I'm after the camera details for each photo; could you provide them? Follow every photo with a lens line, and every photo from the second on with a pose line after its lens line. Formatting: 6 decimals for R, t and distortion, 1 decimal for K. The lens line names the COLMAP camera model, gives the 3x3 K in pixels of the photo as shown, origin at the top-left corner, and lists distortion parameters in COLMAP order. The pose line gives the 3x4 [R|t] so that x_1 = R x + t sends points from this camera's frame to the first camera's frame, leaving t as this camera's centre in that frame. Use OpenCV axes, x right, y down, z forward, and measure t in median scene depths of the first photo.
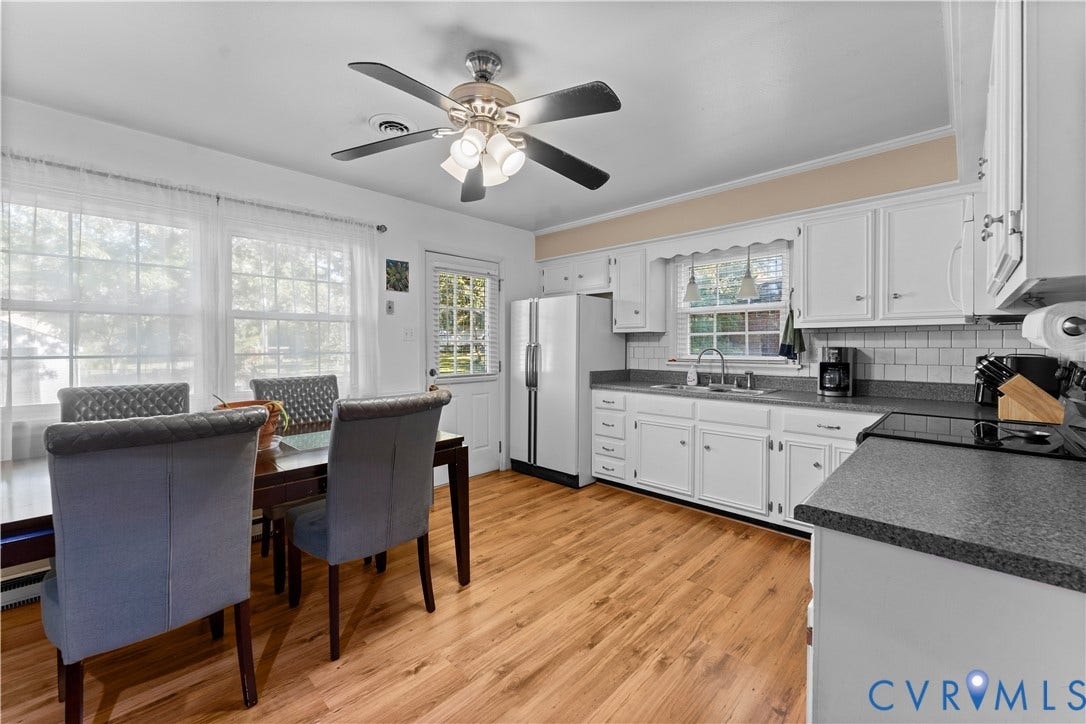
lens RADIAL K [[427.9, 0, 534.6], [0, 427.9, 349.2], [0, 0, 1]] dist [0.000794, -0.001595]
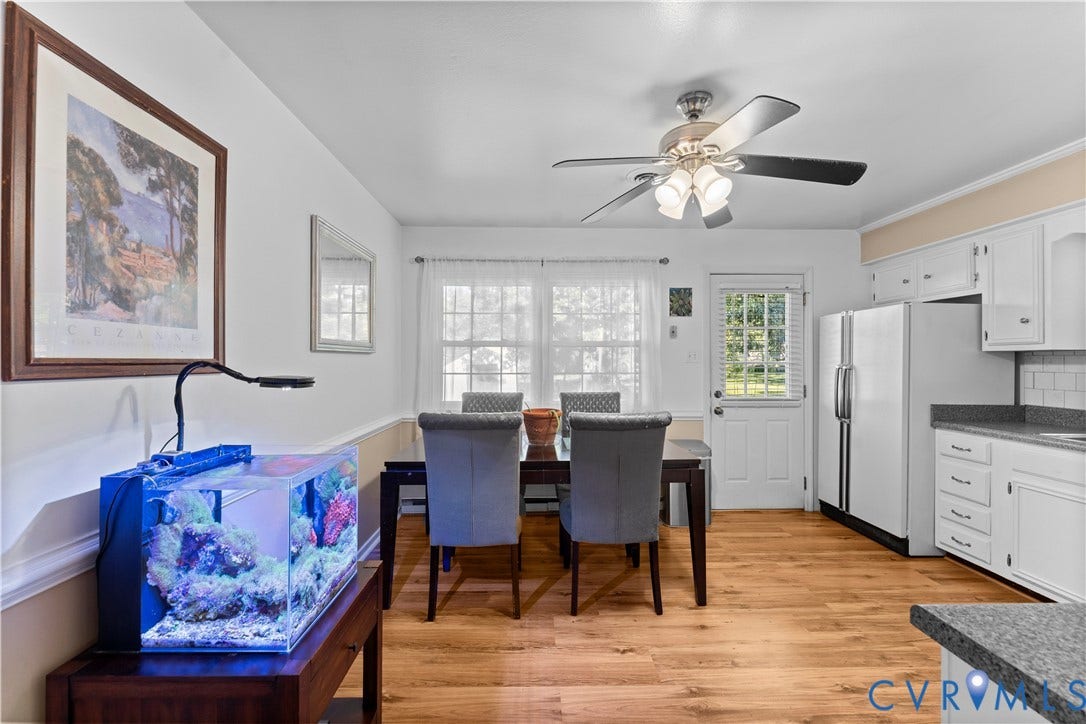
lens RADIAL K [[427.9, 0, 549.7], [0, 427.9, 360.3], [0, 0, 1]] dist [0.000794, -0.001595]
pose [[0.724811, -0.000118, -0.688947, 0.198944], [-0.008077, 0.999930, -0.008669, -0.015491], [0.688900, 0.011848, 0.724760, 0.004746]]
